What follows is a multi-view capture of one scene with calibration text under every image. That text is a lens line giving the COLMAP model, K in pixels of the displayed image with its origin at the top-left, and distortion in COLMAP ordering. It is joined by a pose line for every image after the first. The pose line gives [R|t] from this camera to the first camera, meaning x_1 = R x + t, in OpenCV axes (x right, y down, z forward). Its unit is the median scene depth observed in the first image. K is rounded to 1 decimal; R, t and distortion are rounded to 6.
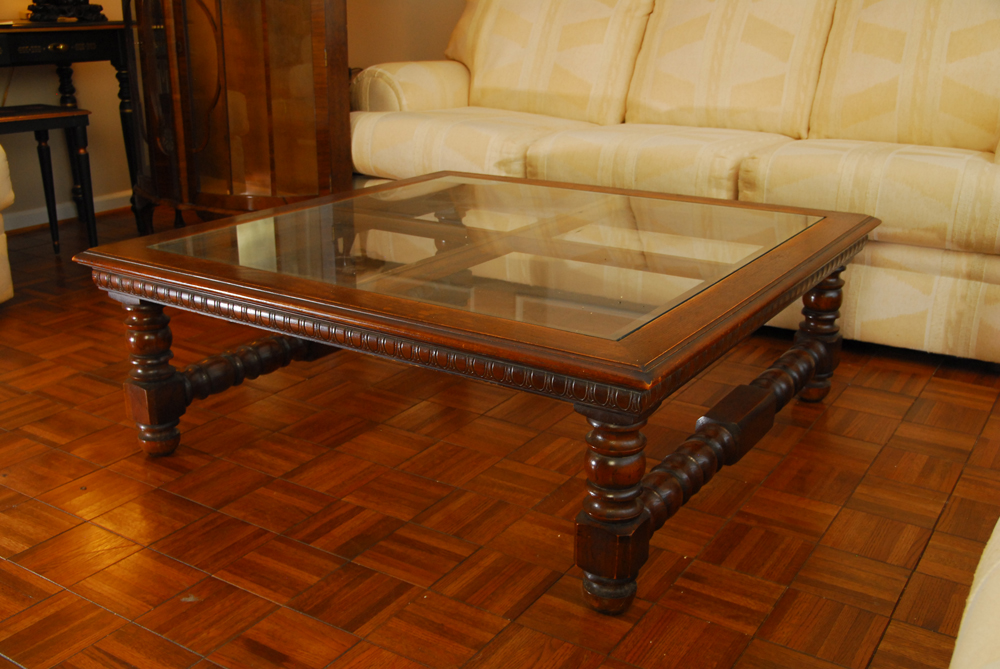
lens RADIAL K [[1032.4, 0, 492.3], [0, 1032.4, 351.7], [0, 0, 1]] dist [-0.021108, 0.000000]
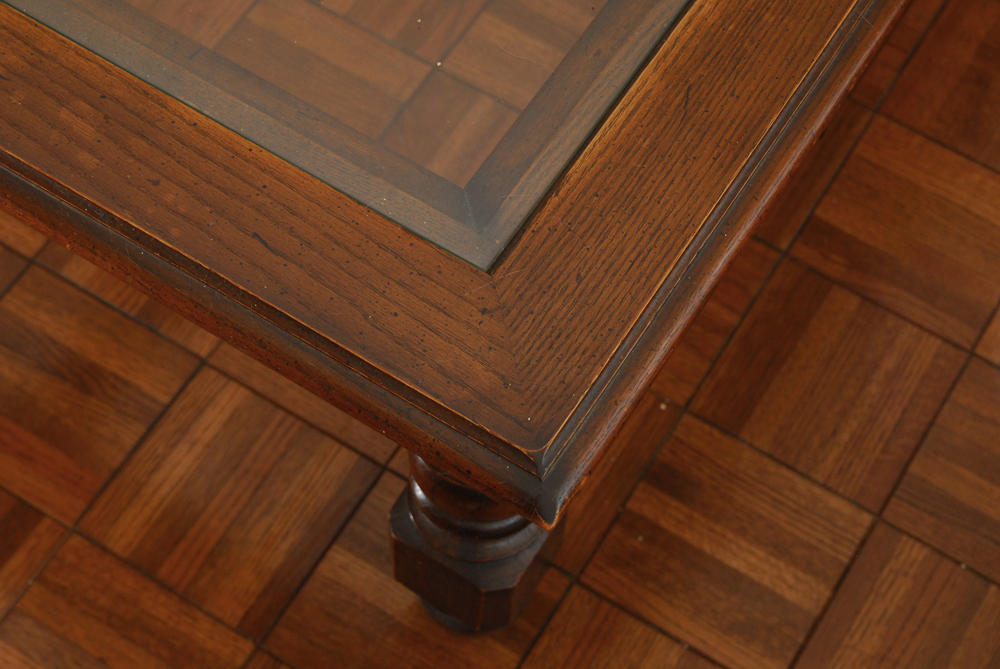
lens RADIAL K [[1920.3, 0, 475.4], [0, 1920.3, 359.0], [0, 0, 1]] dist [0.006313, 0.000000]
pose [[0.999207, 0.000166, 0.039821, 0.053106], [-0.027129, 0.734847, 0.677690, -0.266134], [-0.029150, -0.678233, 0.734269, 0.296082]]
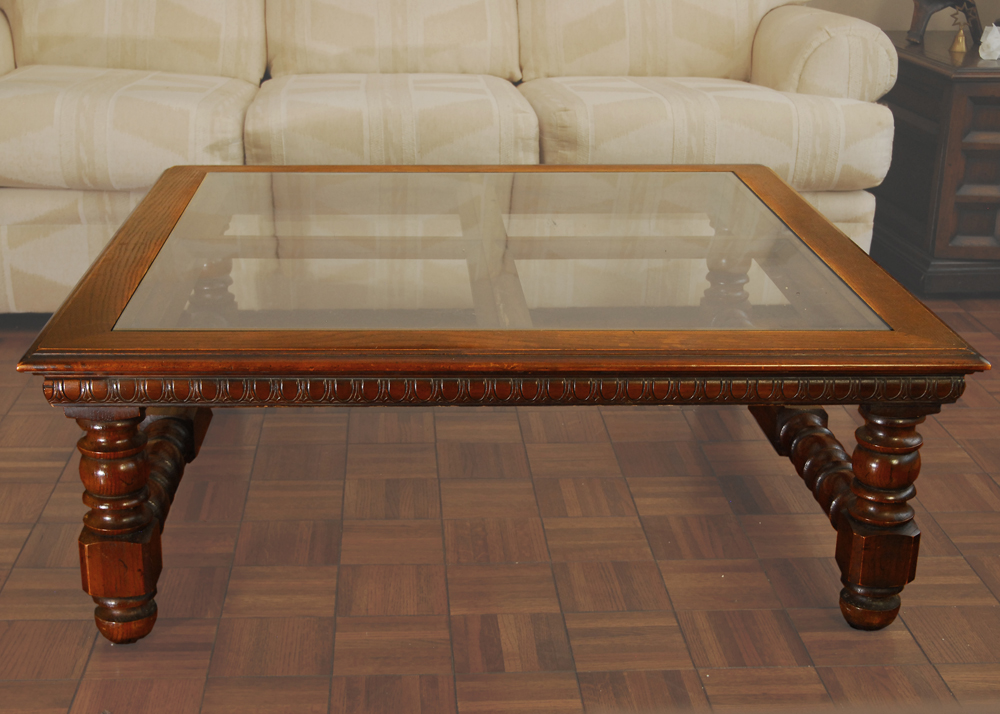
lens RADIAL K [[1500.7, 0, 497.4], [0, 1500.7, 399.7], [0, 0, 1]] dist [0.011137, 0.000000]
pose [[0.799628, -0.196634, 0.567389, -0.569308], [0.183570, 0.979679, 0.080810, -0.074847], [-0.571749, 0.039538, 0.819475, 0.060022]]
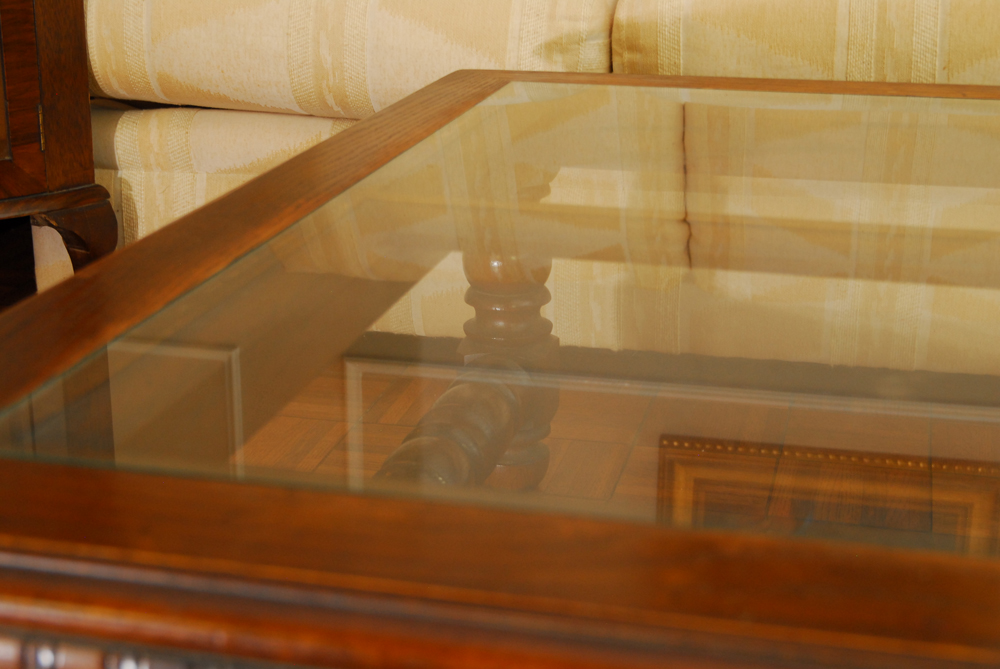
lens RADIAL K [[1665.3, 0, 500.6], [0, 1665.3, 332.6], [0, 0, 1]] dist [0.027453, 0.000000]
pose [[0.941333, -0.100297, 0.322230, -0.274795], [0.110360, 0.993806, -0.013063, -0.088458], [-0.318924, 0.047858, 0.946571, 0.530499]]
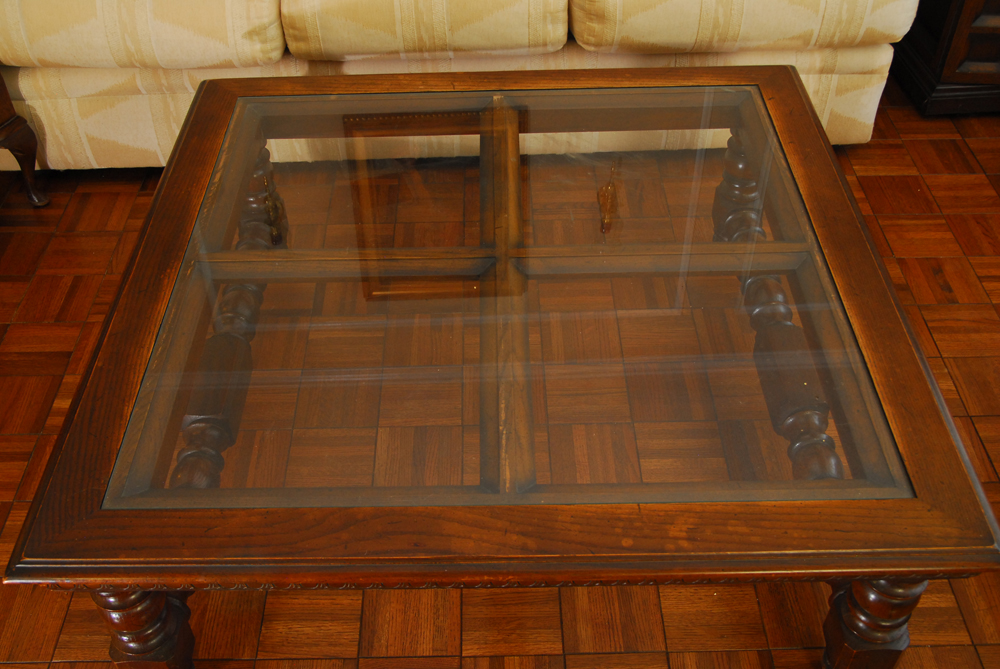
lens RADIAL K [[1032.4, 0, 488.1], [0, 1032.4, 357.5], [0, 0, 1]] dist [-0.021108, 0.000000]
pose [[0.831652, -0.395737, 0.389548, -0.286104], [0.200043, 0.867922, 0.454636, -0.351446], [-0.518013, -0.300173, 0.800973, 0.317783]]
